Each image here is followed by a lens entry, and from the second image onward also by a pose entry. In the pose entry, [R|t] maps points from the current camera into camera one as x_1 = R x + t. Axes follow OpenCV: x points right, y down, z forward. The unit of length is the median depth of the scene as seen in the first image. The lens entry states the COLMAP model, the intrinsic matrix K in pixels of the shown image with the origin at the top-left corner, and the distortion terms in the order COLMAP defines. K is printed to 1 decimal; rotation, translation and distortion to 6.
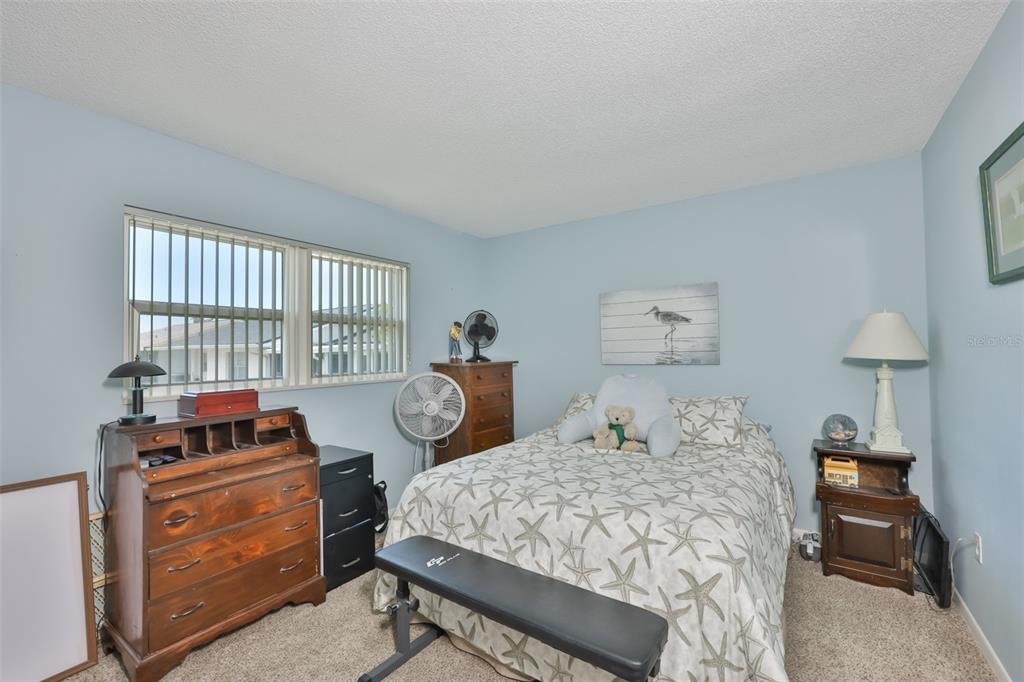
lens RADIAL K [[429.7, 0, 510.8], [0, 429.7, 336.4], [0, 0, 1]] dist [-0.018510, -0.000128]
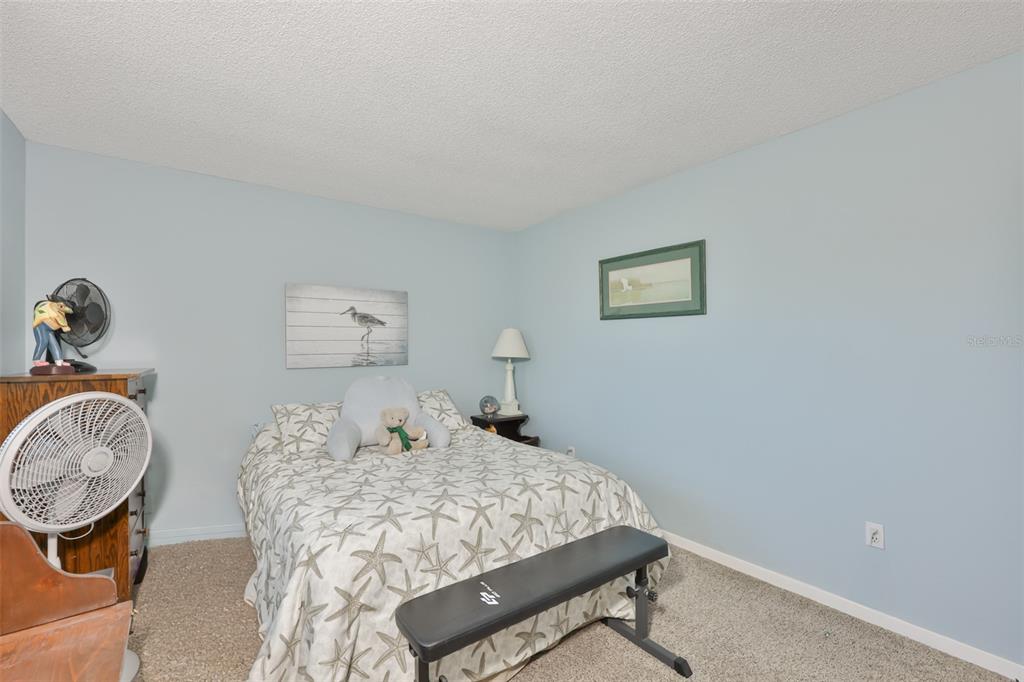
lens RADIAL K [[423.3, 0, 517.4], [0, 423.3, 349.6], [0, 0, 1]] dist [-0.001534, -0.000039]
pose [[0.342088, 0.006583, 0.939645, -0.657035], [-0.029459, 0.999559, 0.003722, 0.018988], [-0.939206, -0.028954, 0.342131, 0.465787]]
